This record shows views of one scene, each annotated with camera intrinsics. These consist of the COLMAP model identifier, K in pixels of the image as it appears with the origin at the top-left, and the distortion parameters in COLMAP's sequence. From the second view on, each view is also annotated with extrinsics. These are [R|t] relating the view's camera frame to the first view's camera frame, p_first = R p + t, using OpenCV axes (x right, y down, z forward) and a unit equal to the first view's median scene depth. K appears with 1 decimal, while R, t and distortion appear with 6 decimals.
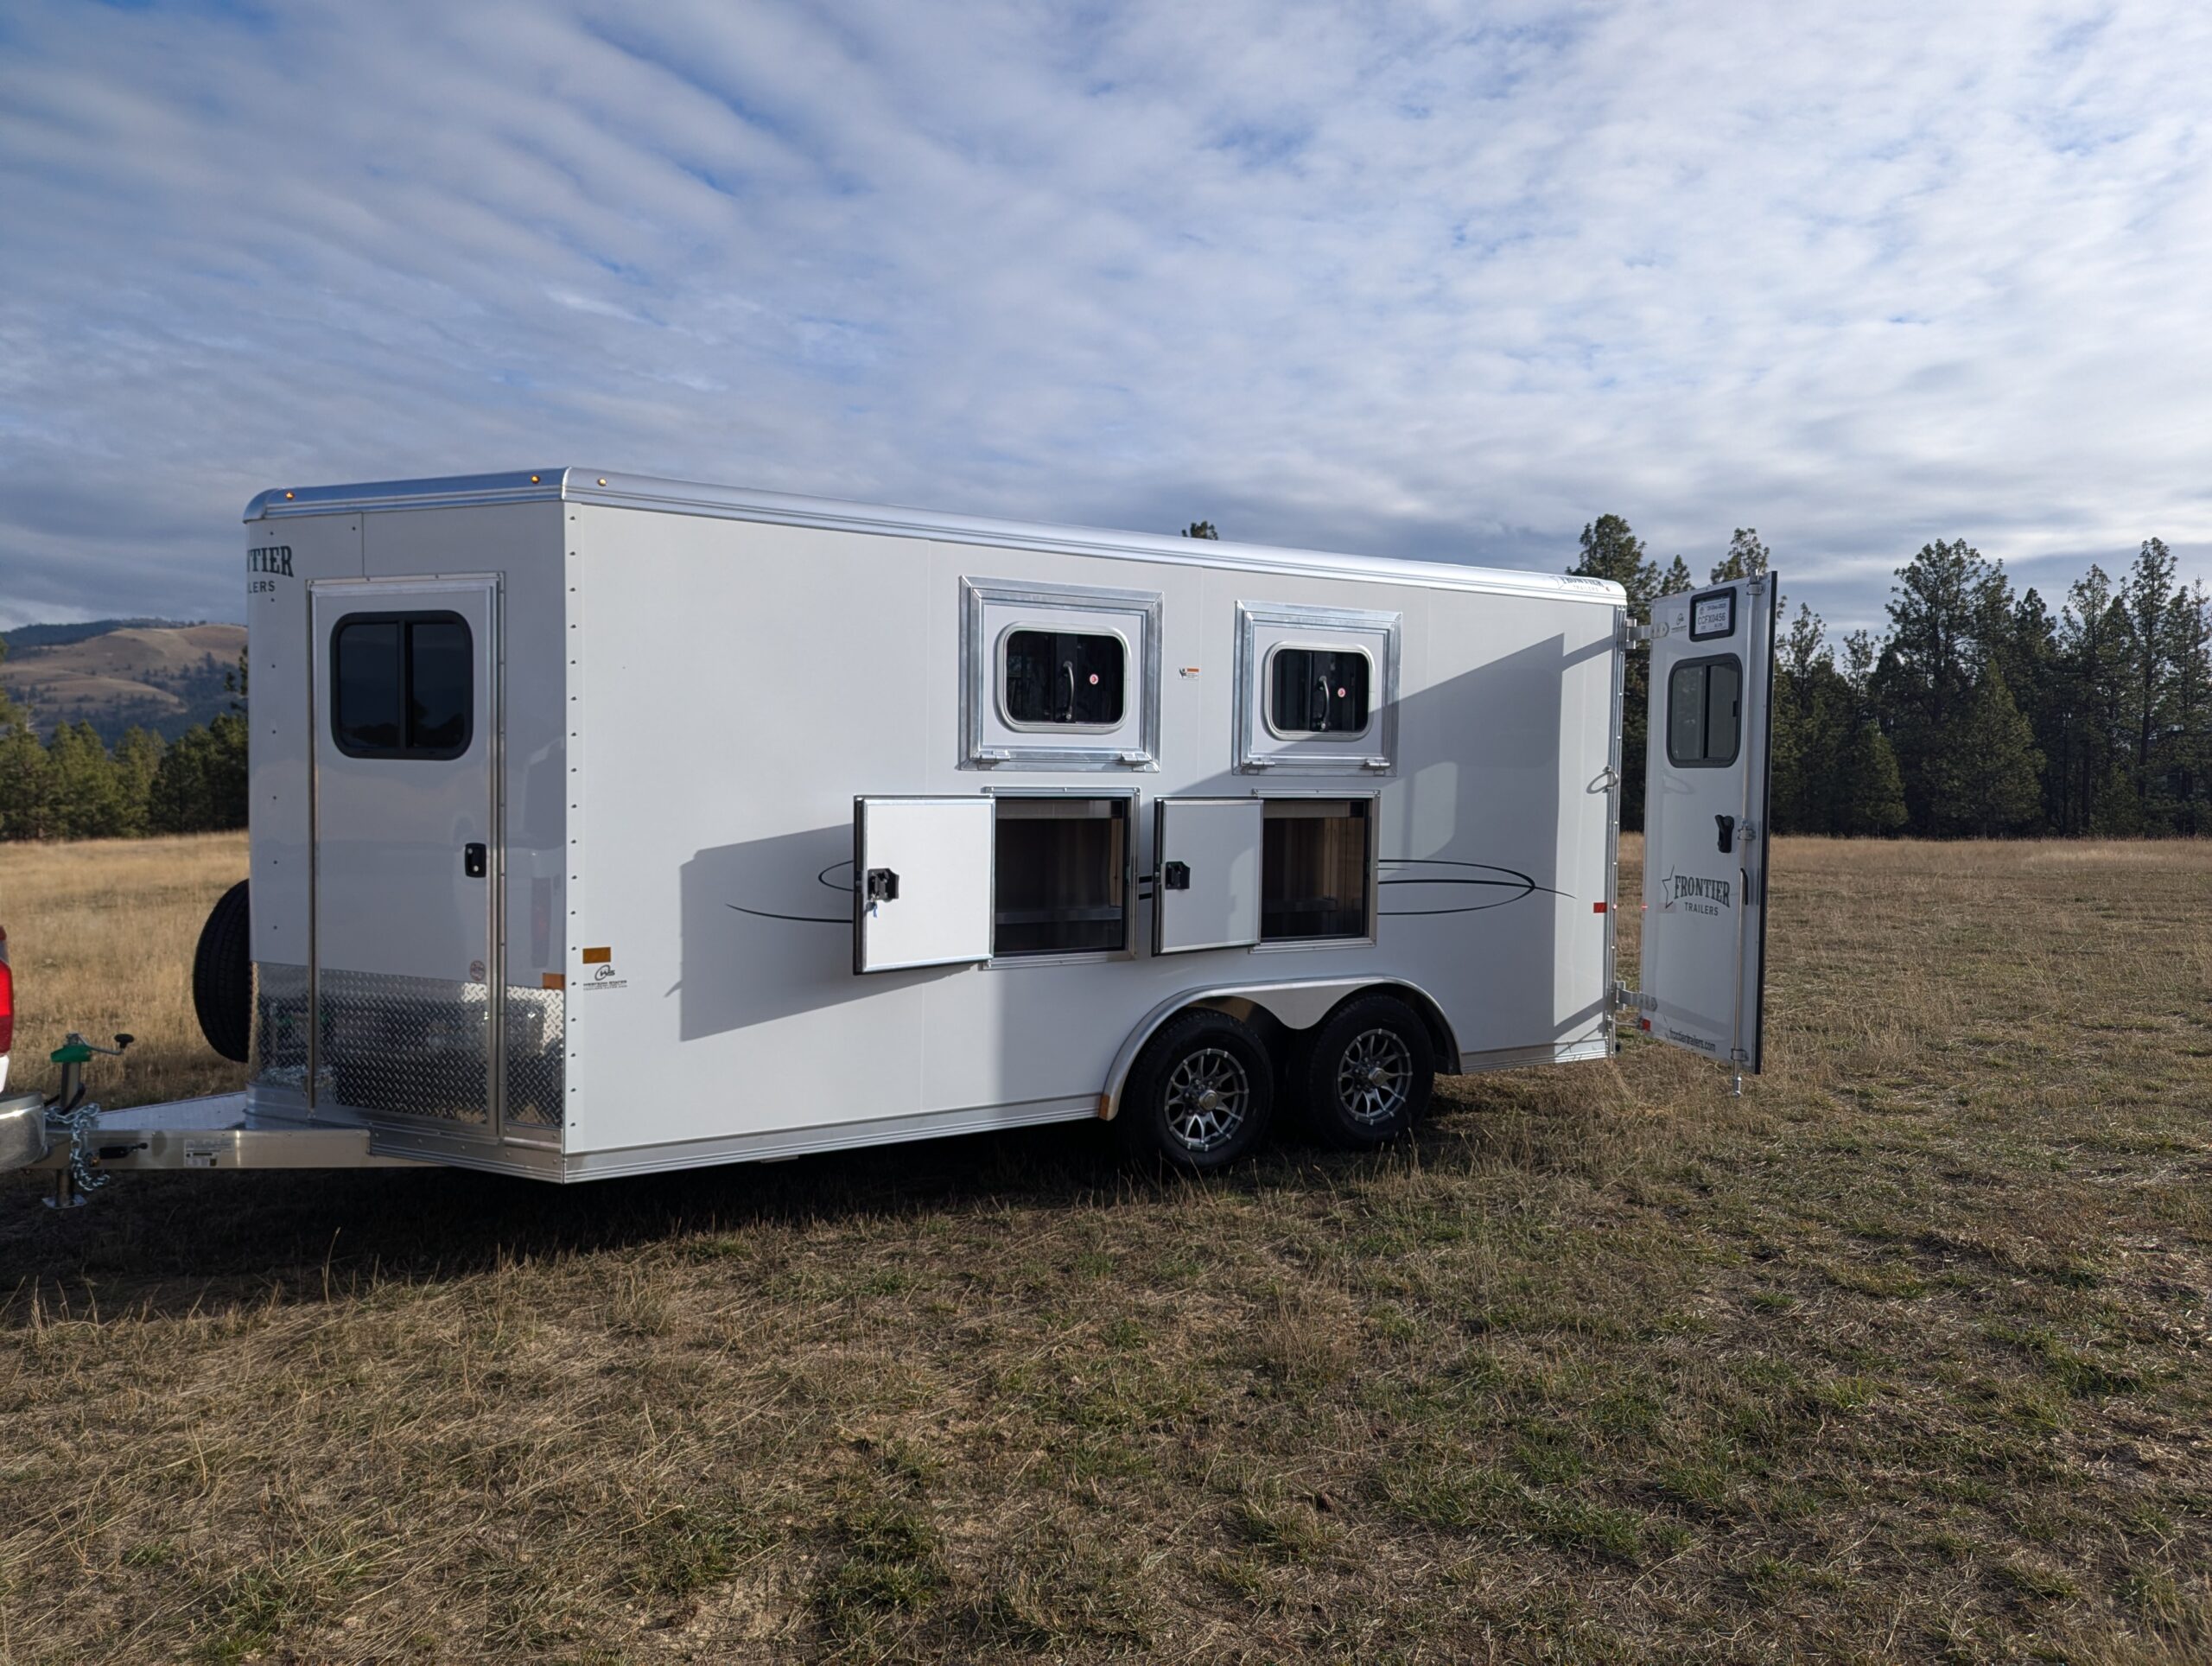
lens RADIAL K [[1518.8, 0, 1106.0], [0, 1518.8, 833.0], [0, 0, 1]] dist [0.000368, 0.002124]
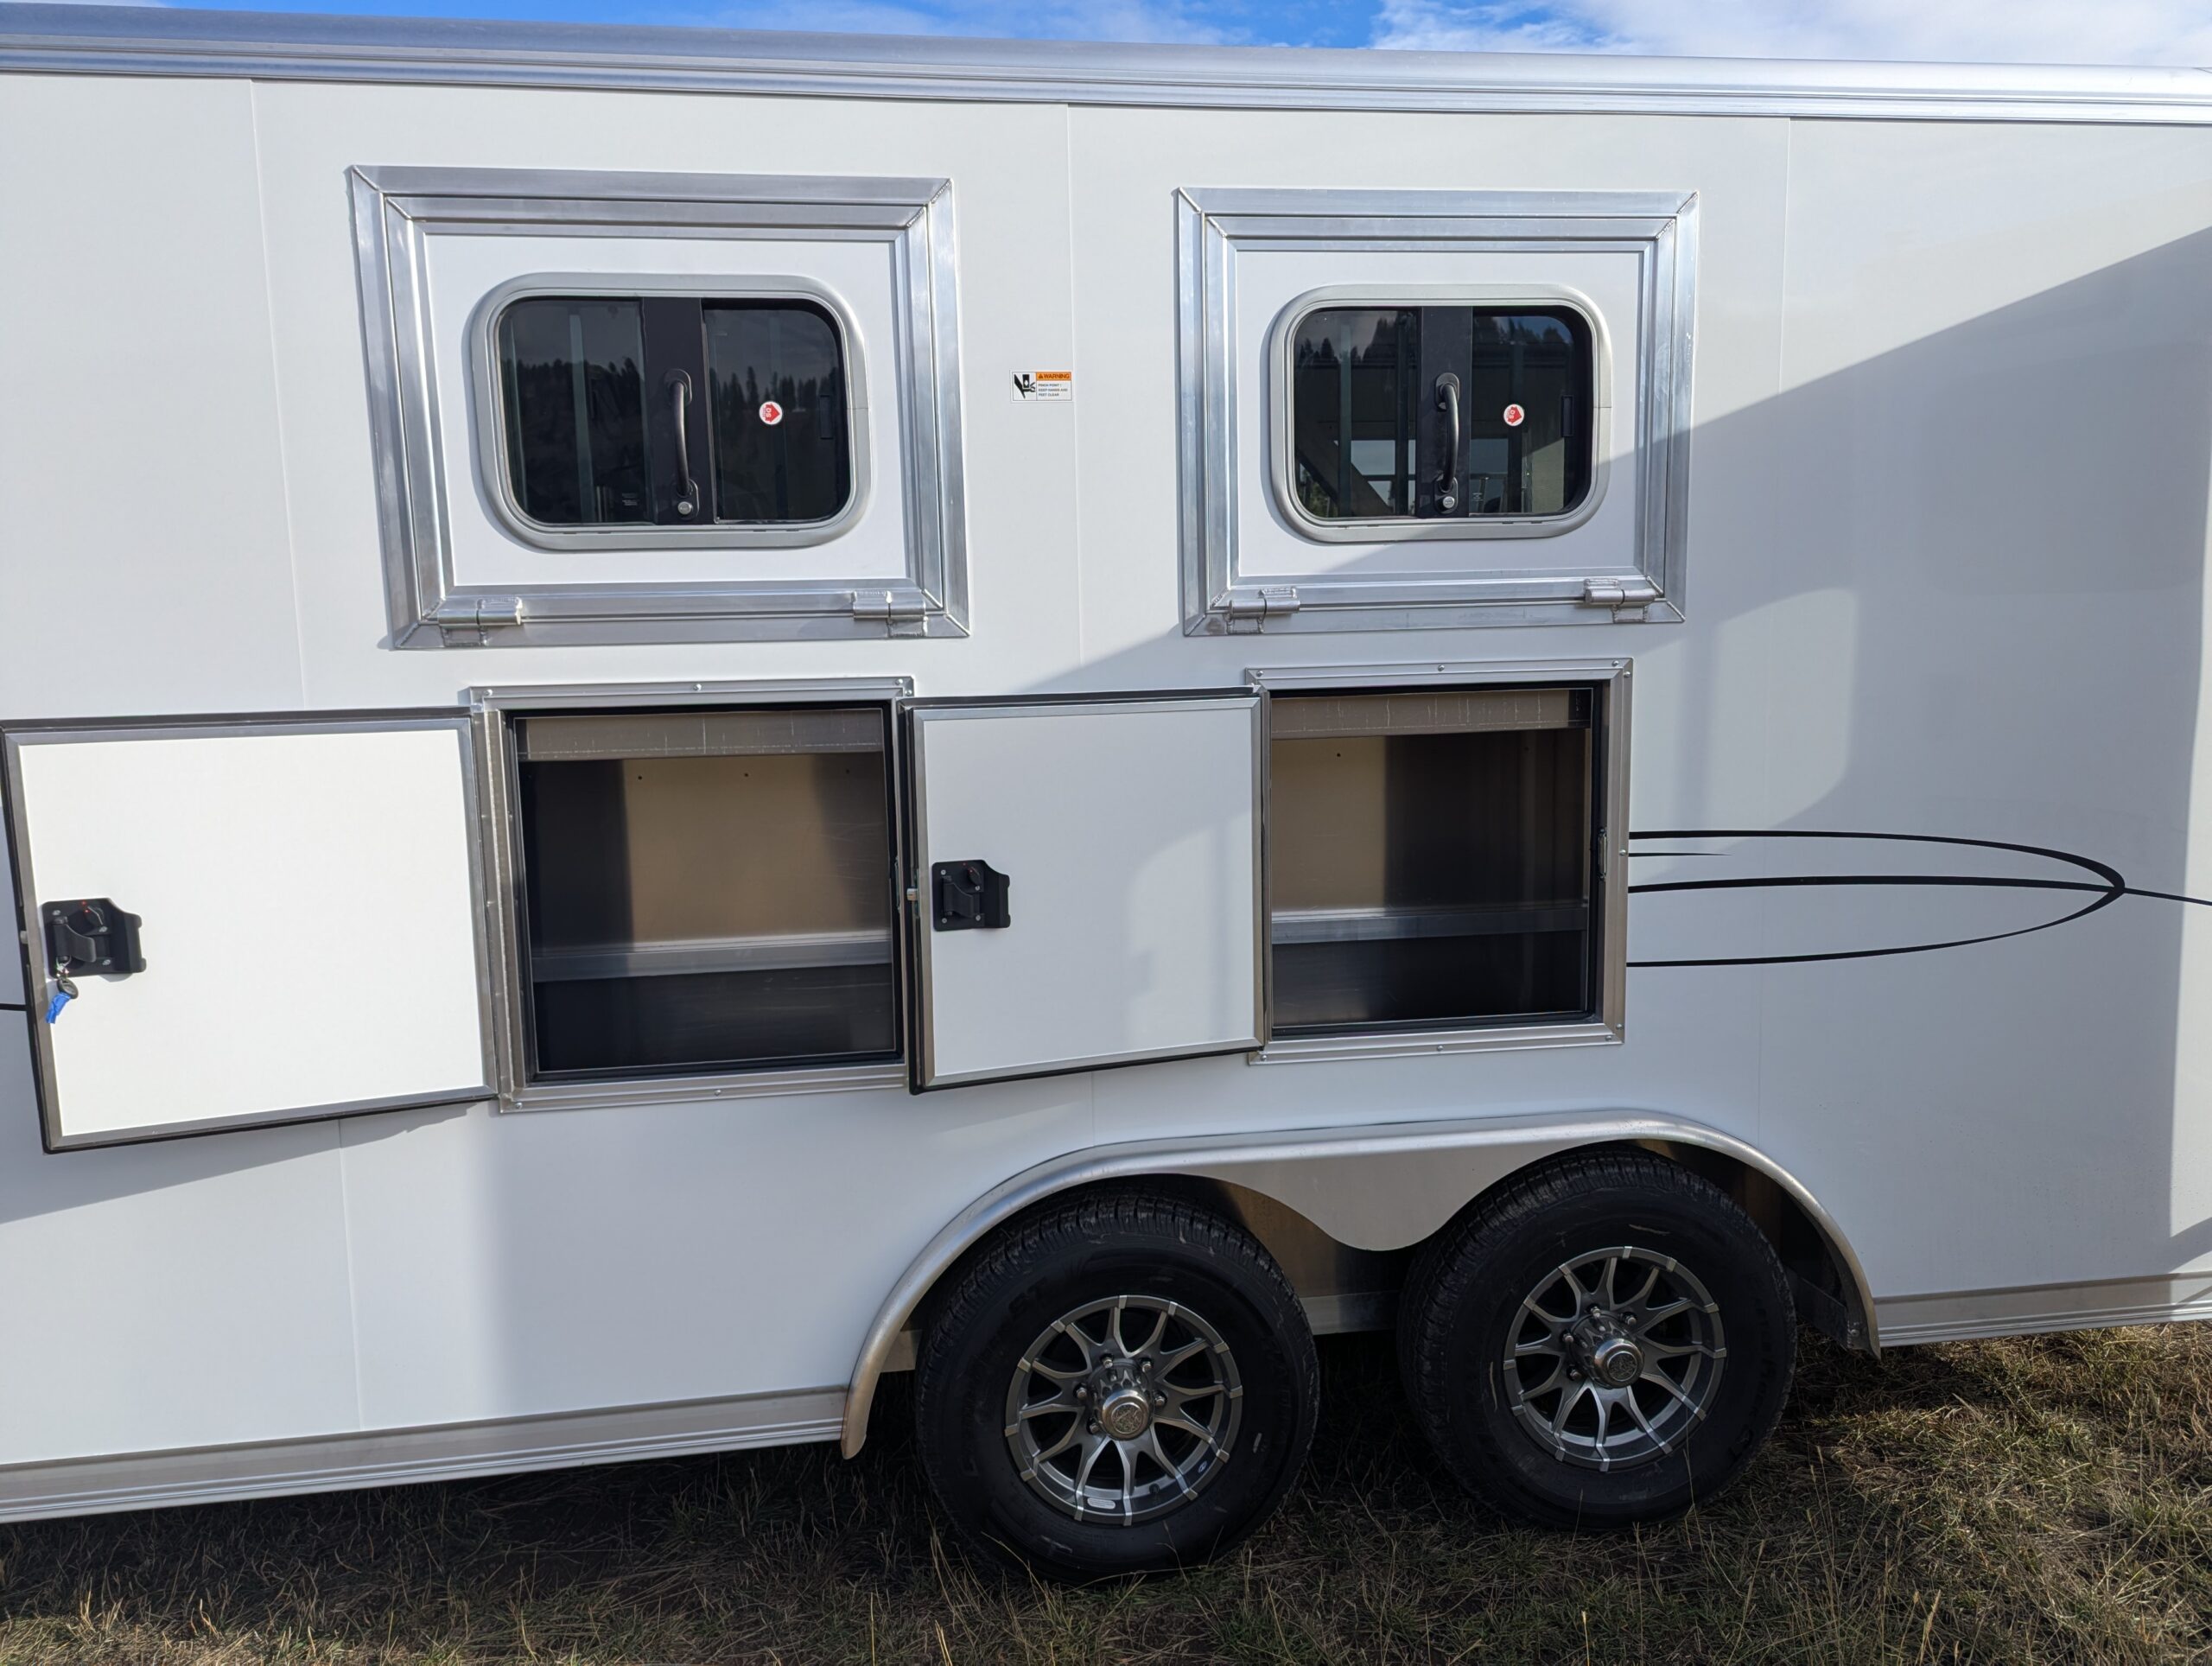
lens RADIAL K [[1518.8, 0, 1106.0], [0, 1518.8, 833.0], [0, 0, 1]] dist [0.000368, 0.002124]
pose [[0.920148, 0.011418, -0.391405, 0.223126], [0.019542, 0.996990, 0.075025, -0.016516], [0.391083, -0.076683, 0.917155, 0.614838]]
